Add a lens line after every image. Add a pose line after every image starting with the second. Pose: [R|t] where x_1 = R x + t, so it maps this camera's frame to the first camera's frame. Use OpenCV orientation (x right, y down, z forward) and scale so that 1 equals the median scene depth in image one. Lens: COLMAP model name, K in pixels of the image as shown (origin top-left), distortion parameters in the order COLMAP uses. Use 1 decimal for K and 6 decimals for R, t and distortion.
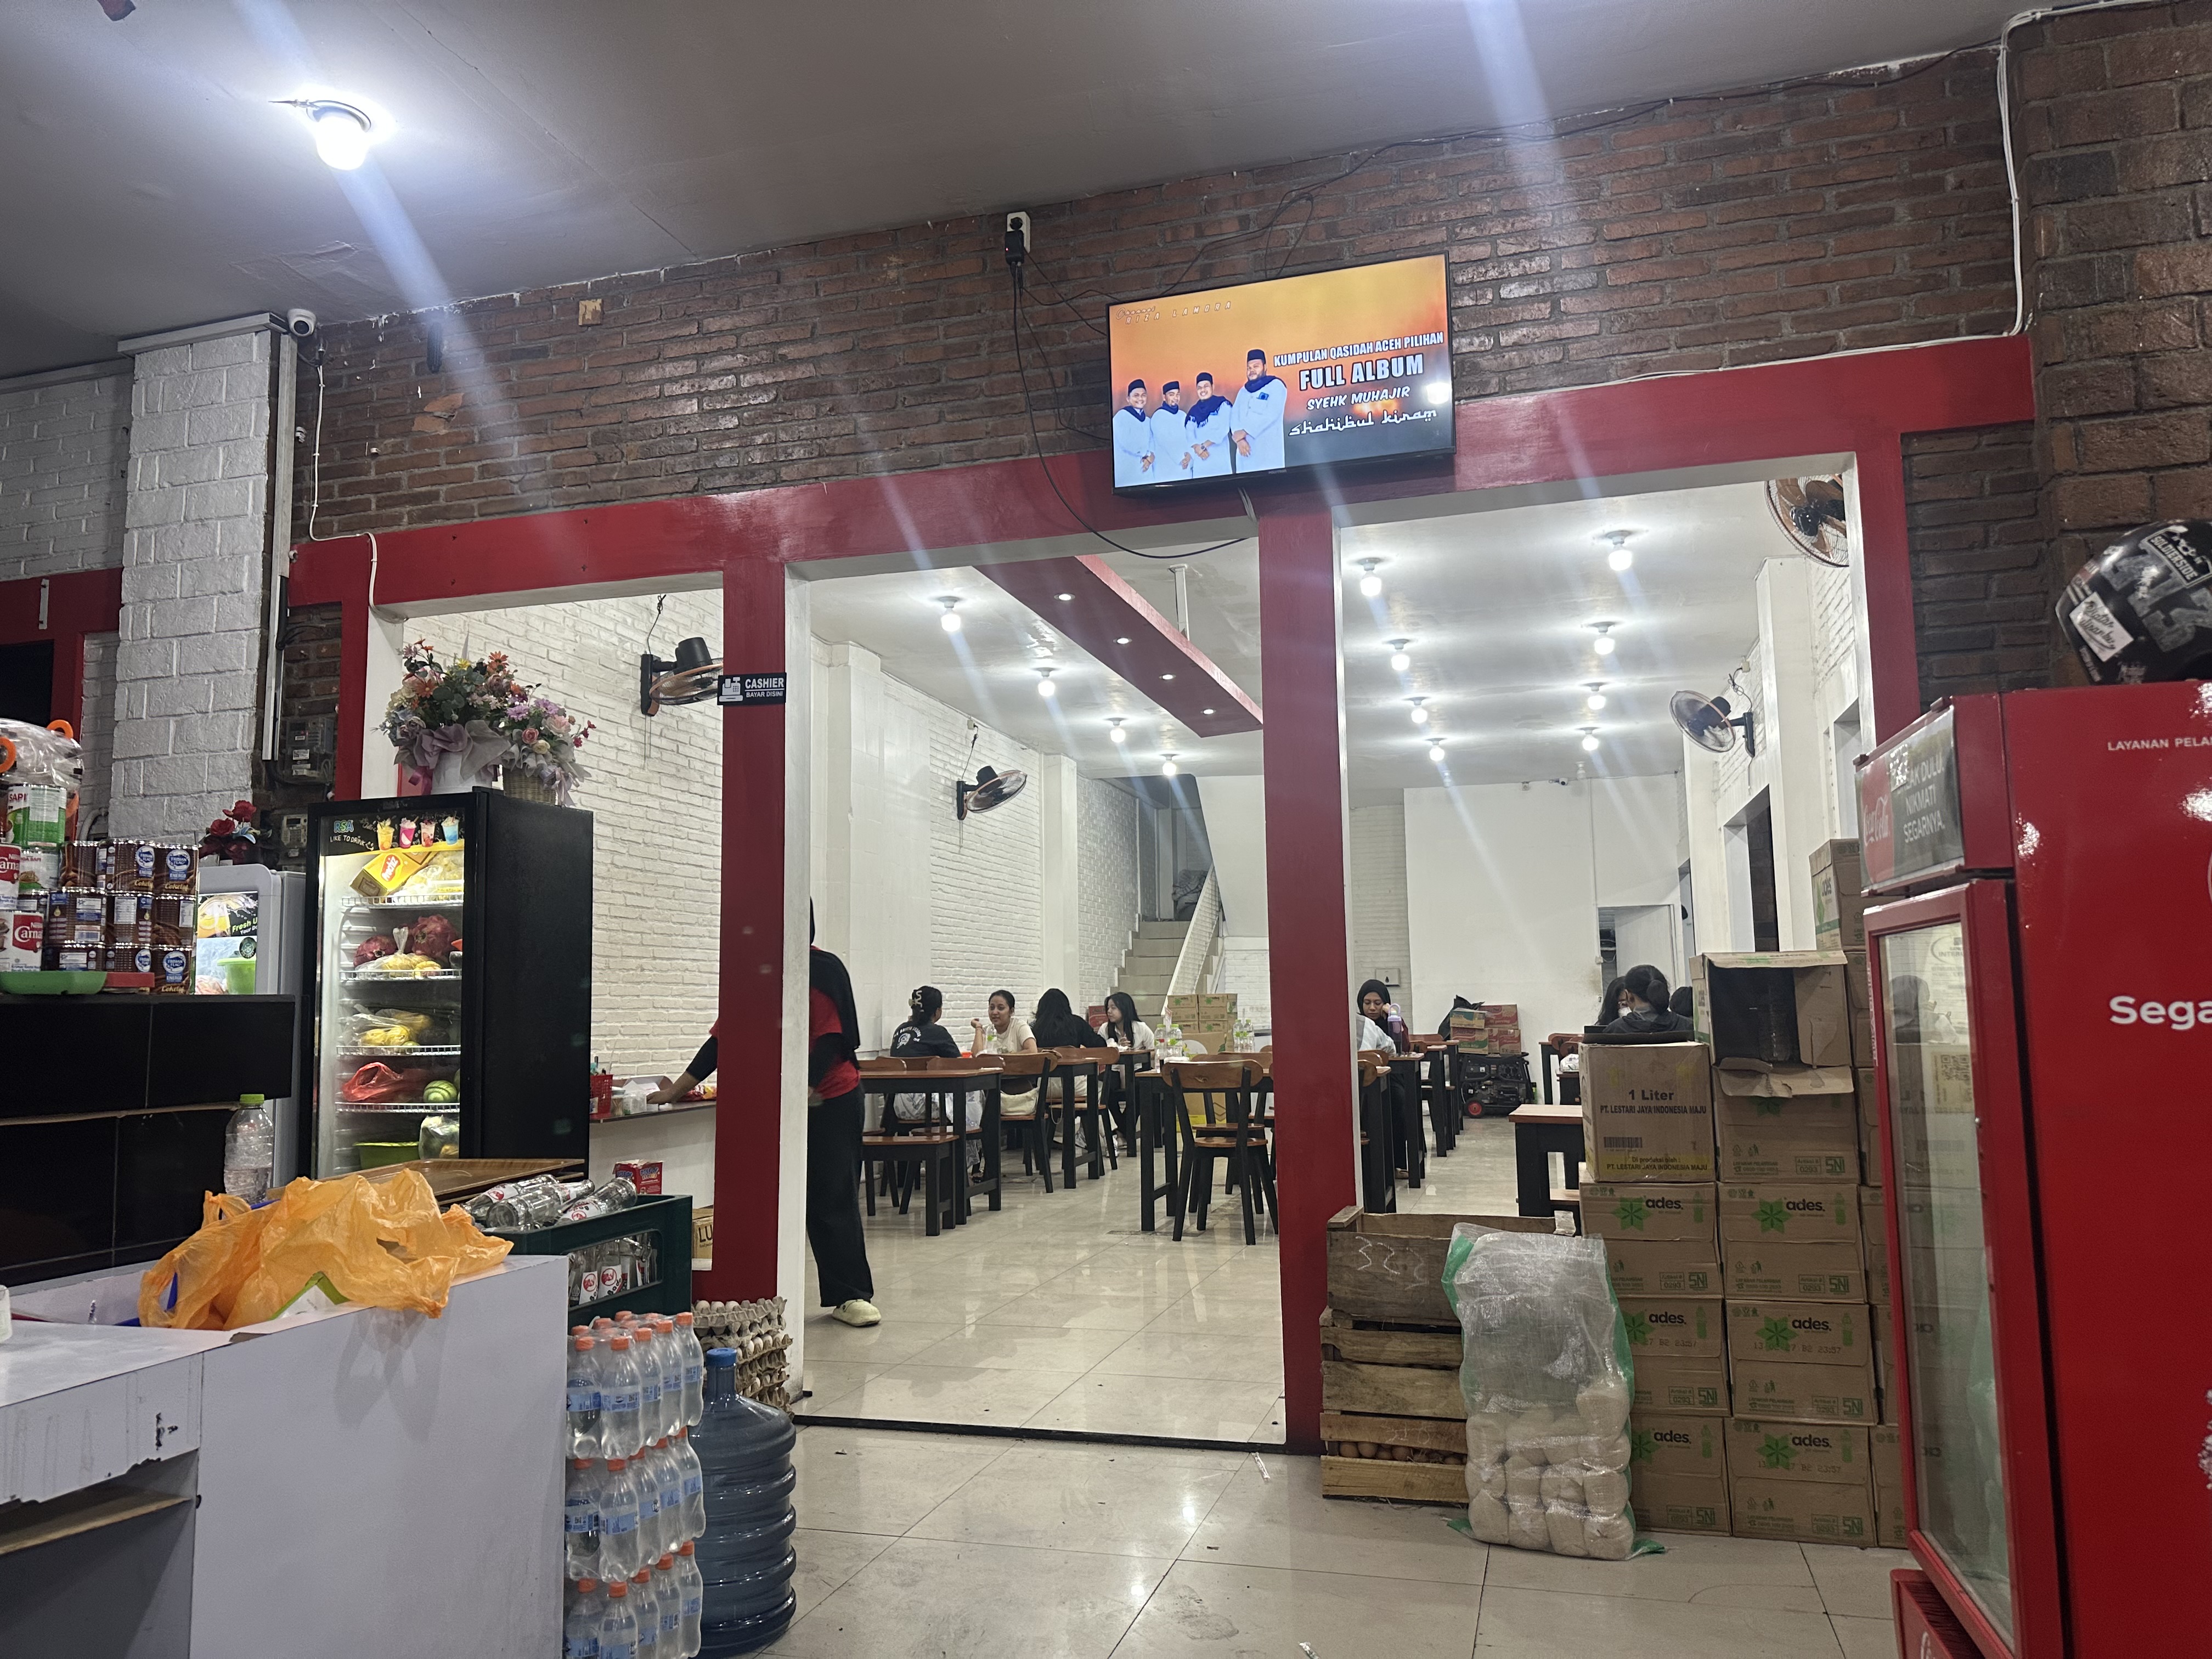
lens RADIAL K [[1565.6, 0, 1106.0], [0, 1565.6, 829.5], [0, 0, 1]] dist [0.017848, -0.008797]
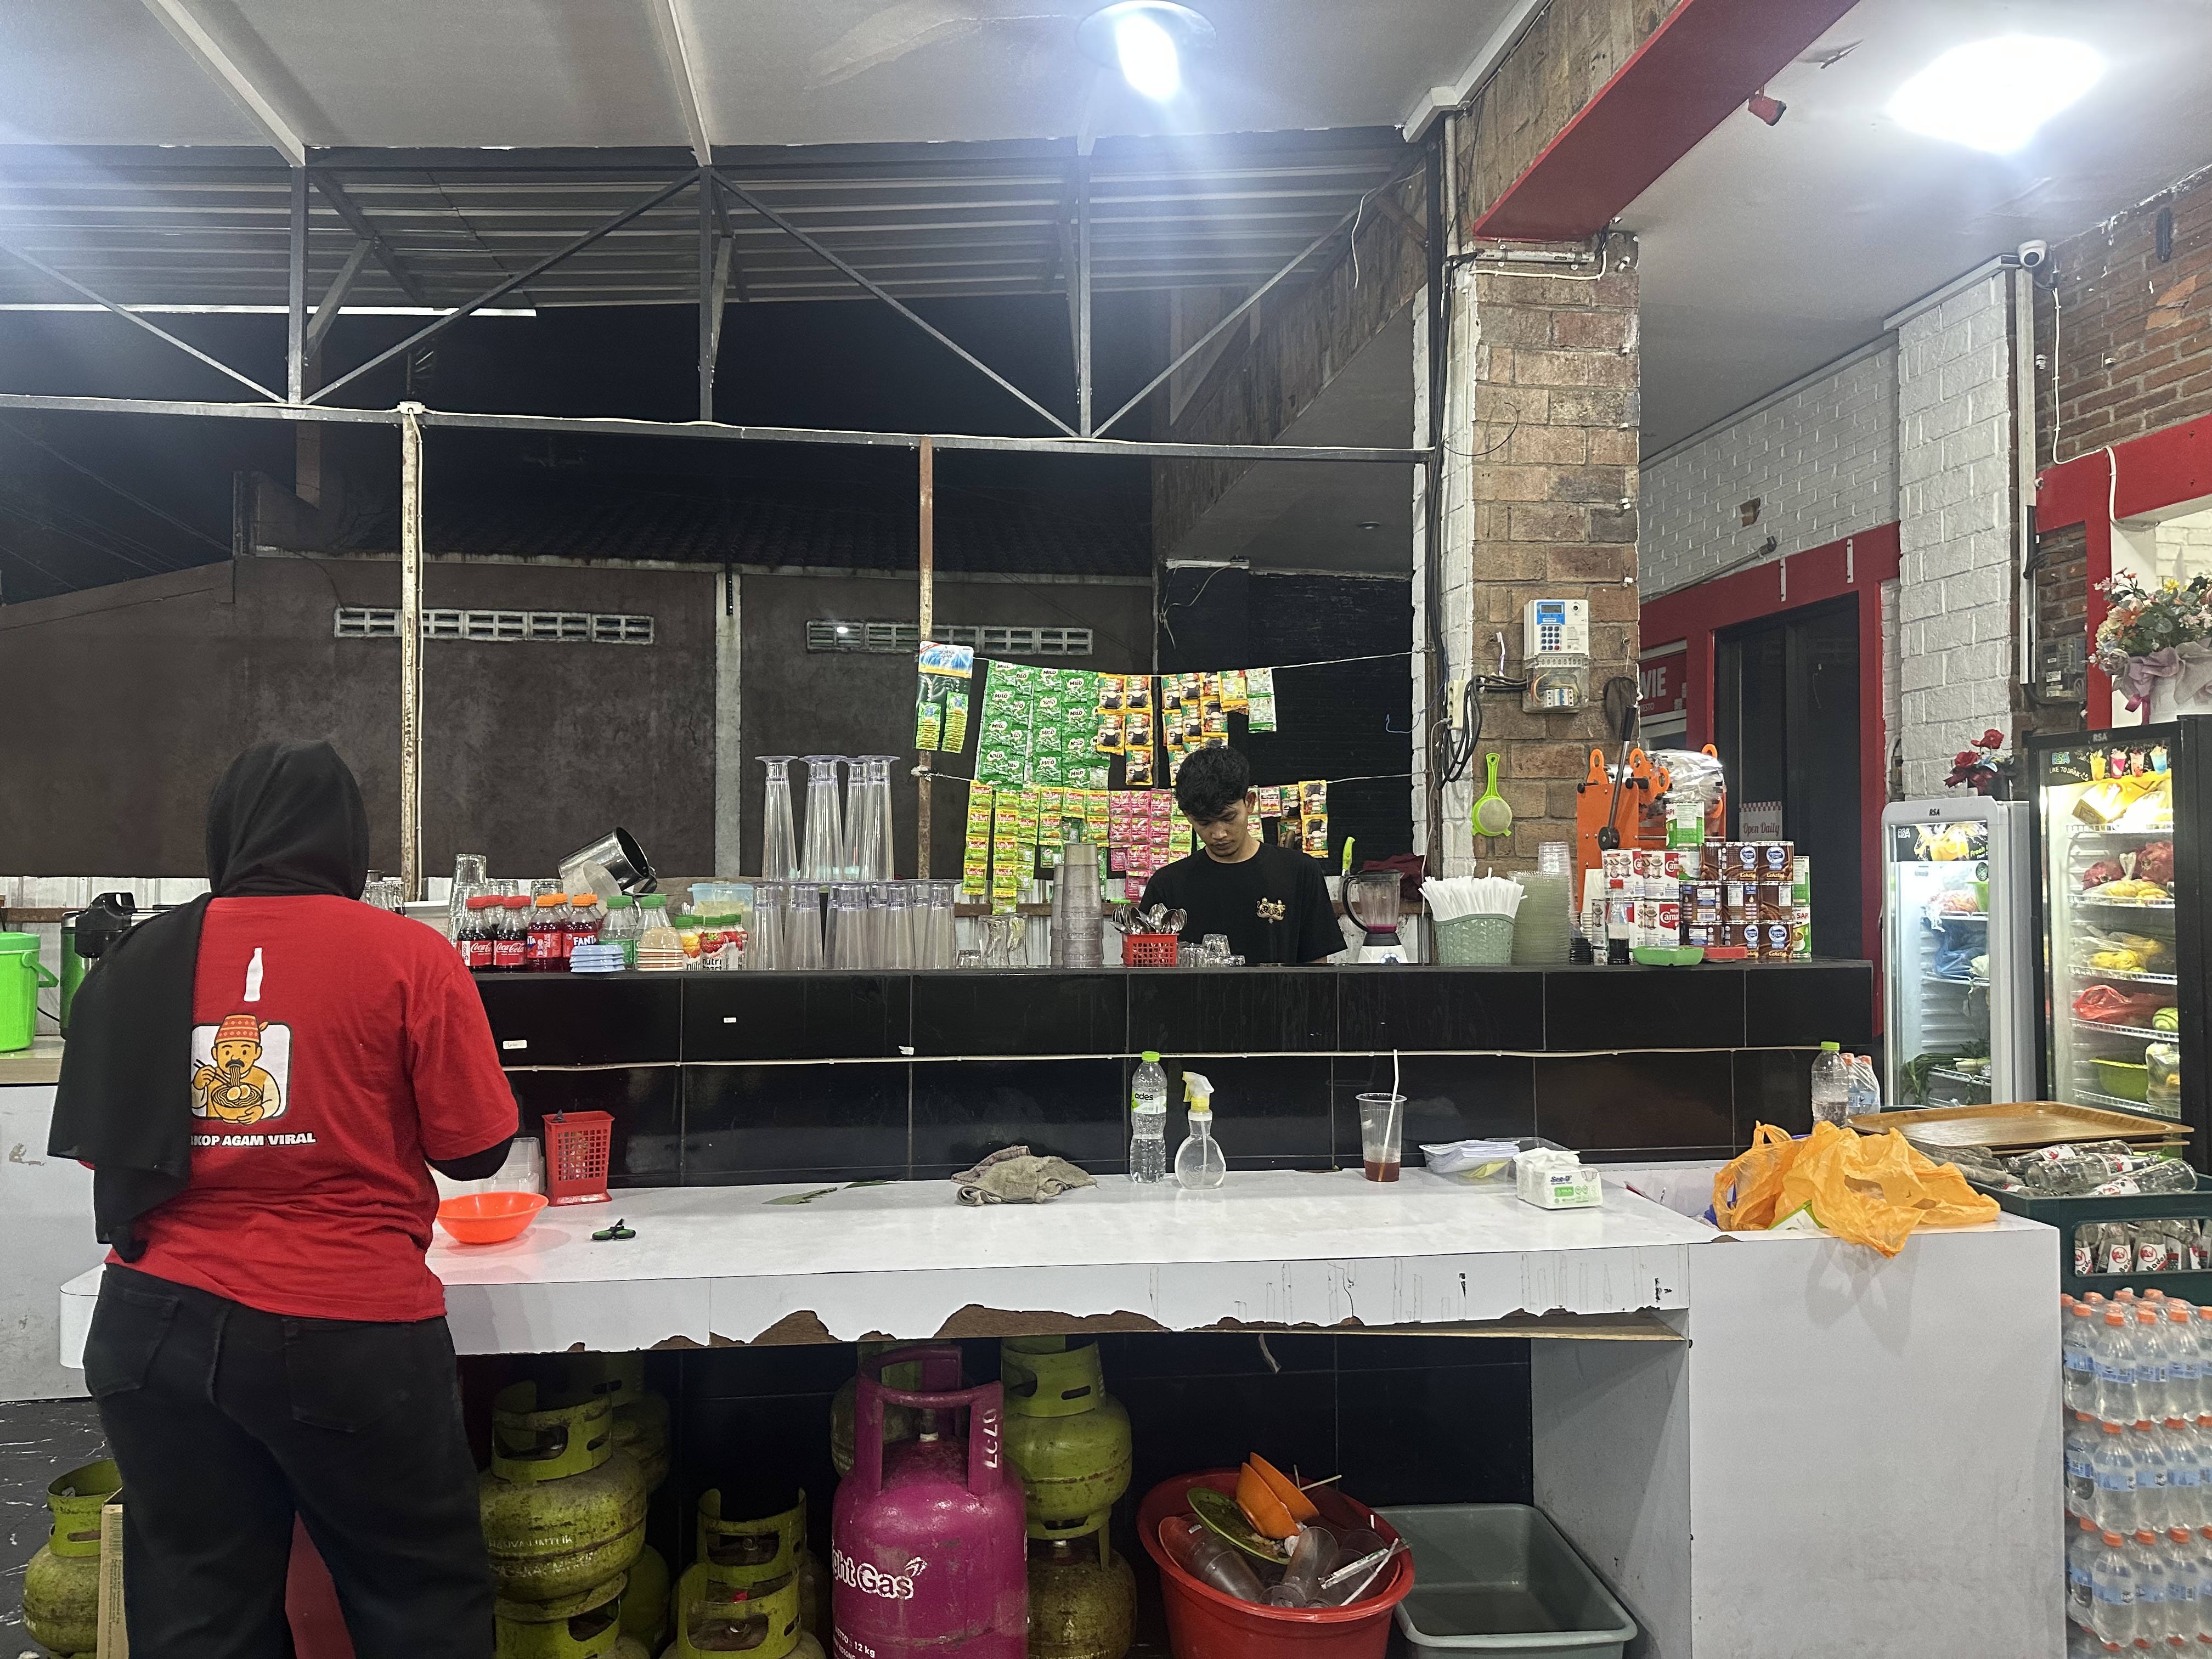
lens RADIAL K [[1565.6, 0, 1106.0], [0, 1565.6, 829.5], [0, 0, 1]] dist [0.017848, -0.008797]
pose [[0.422437, -0.000153, -0.906392, 0.195807], [0.097350, 0.994223, 0.045204, -0.063518], [0.901149, -0.107333, 0.420012, -0.020258]]
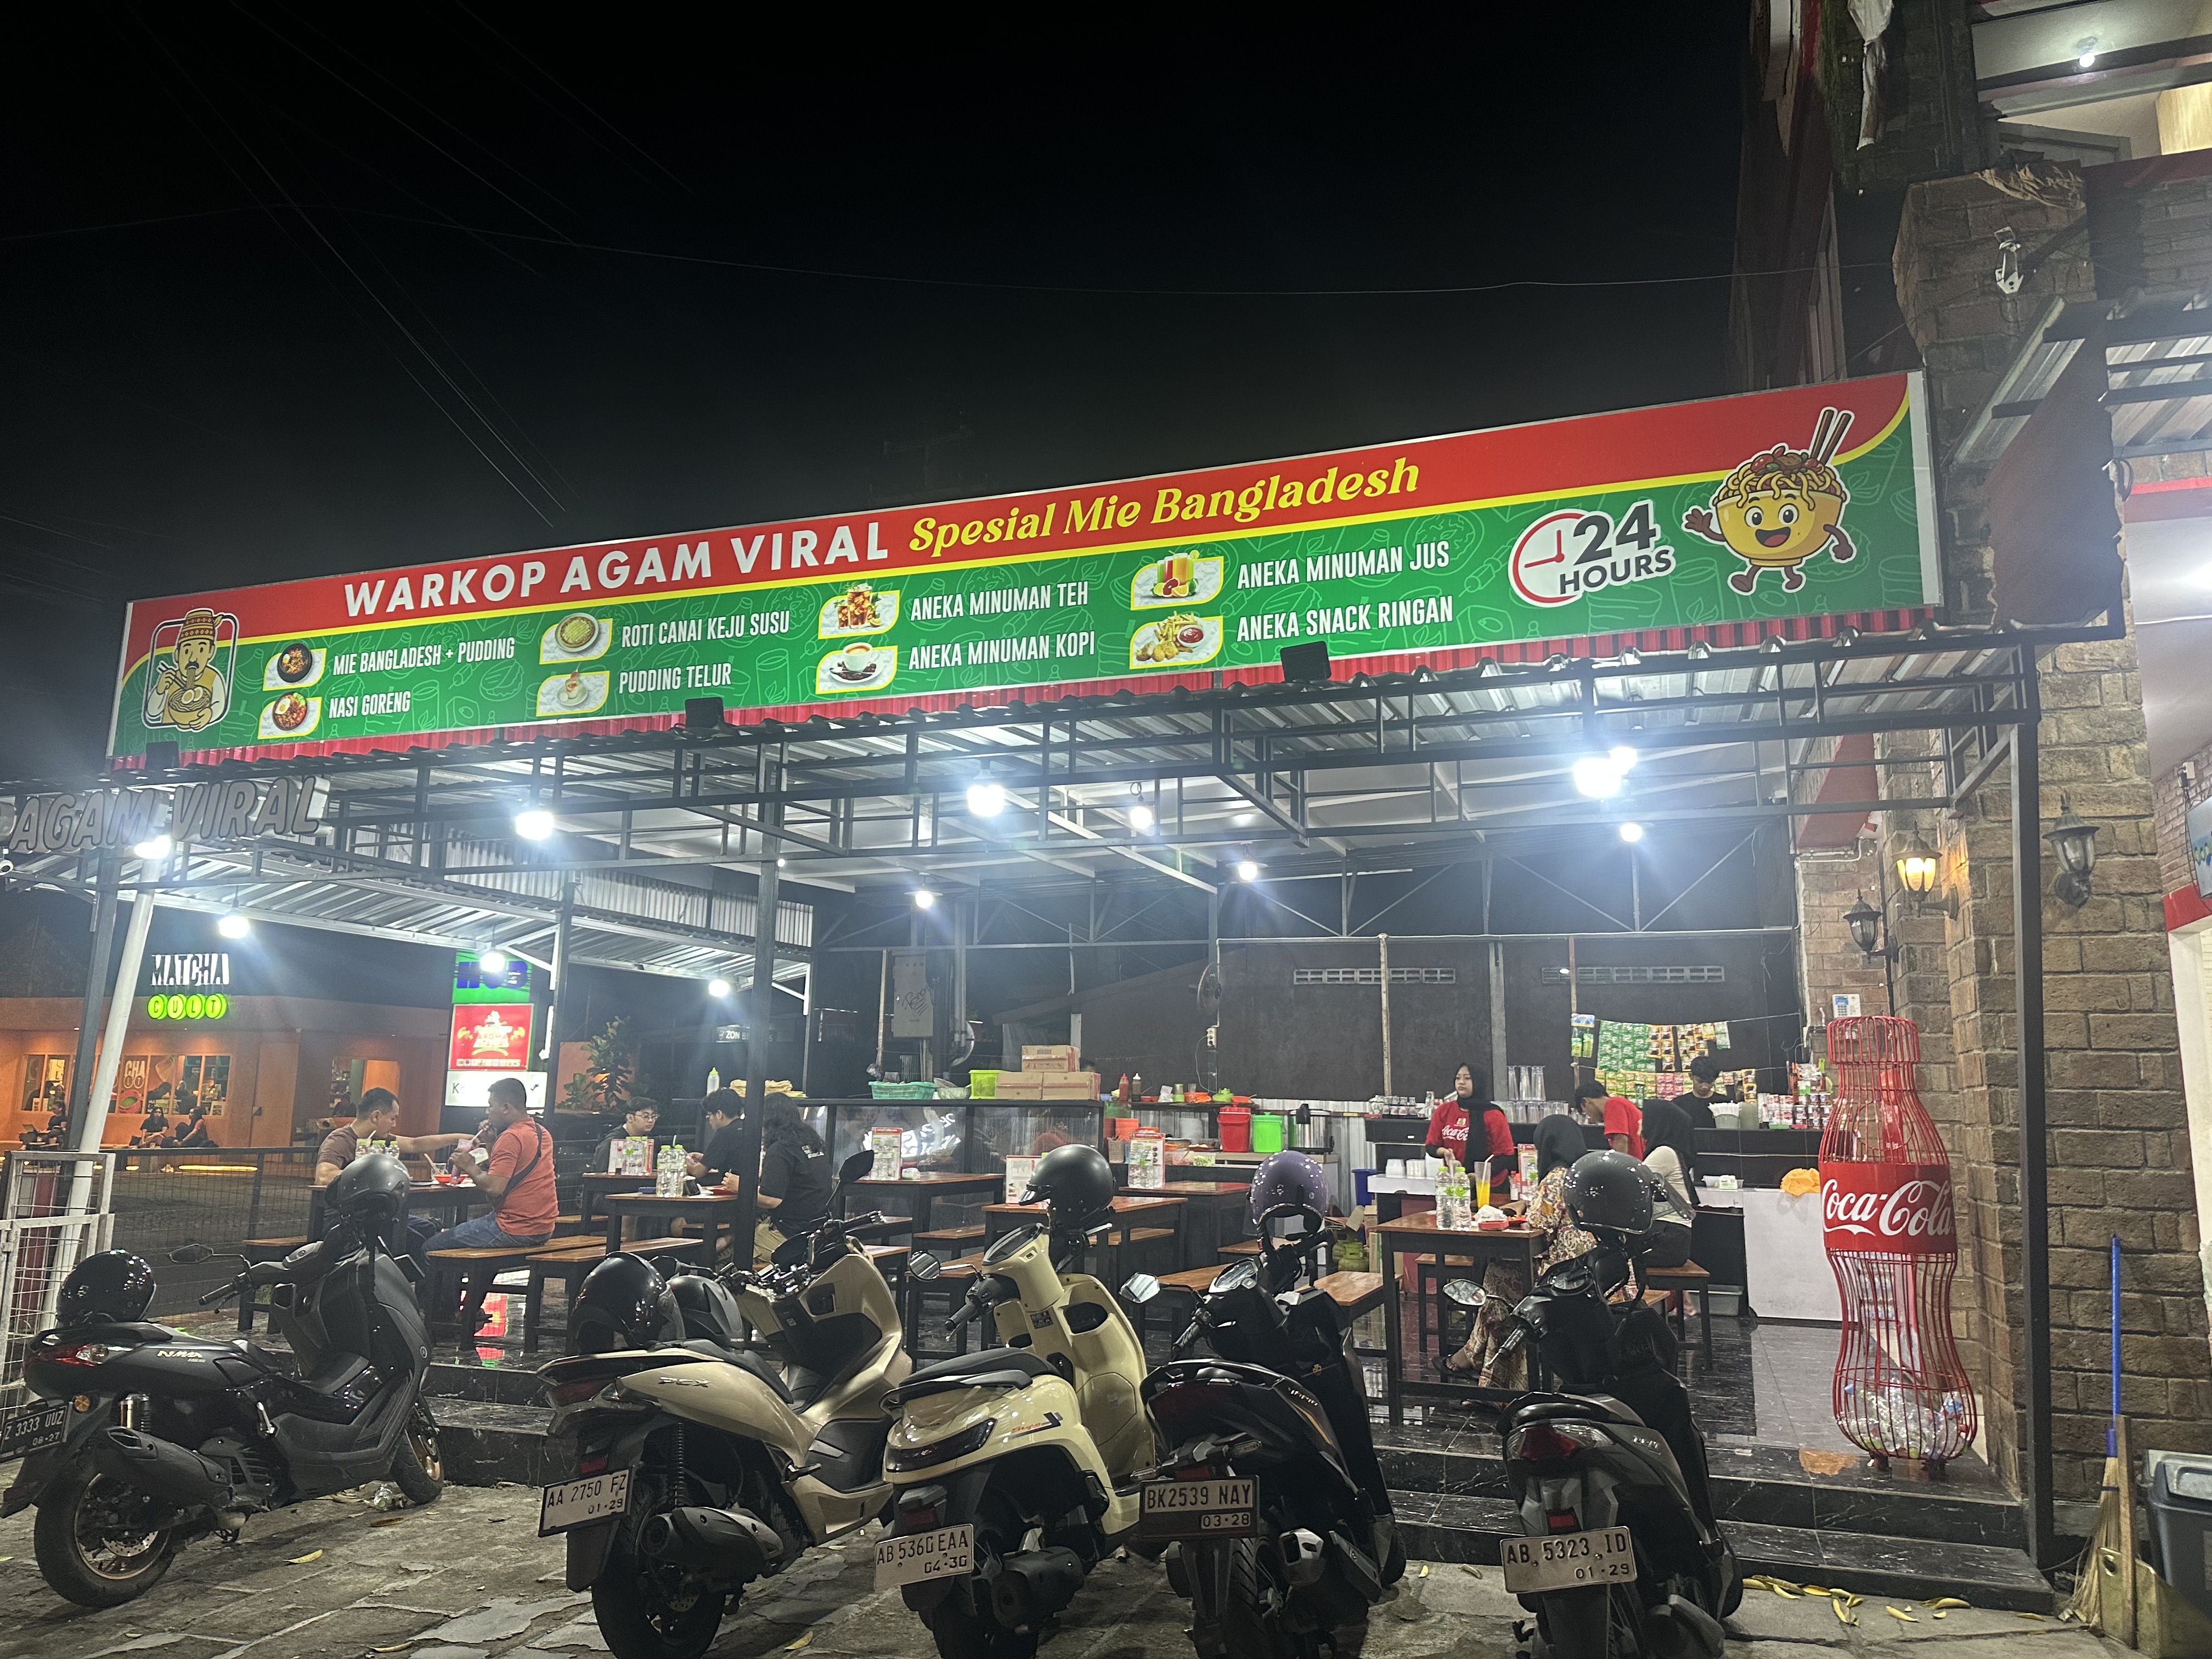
lens RADIAL K [[1575.6, 0, 1106.0], [0, 1575.6, 829.5], [0, 0, 1]] dist [0.252904, -0.486566]
pose [[-0.041127, -0.160052, -0.986251, 2.192891], [0.103321, 0.981114, -0.163527, -0.096870], [0.993797, -0.108626, -0.023814, -0.414730]]
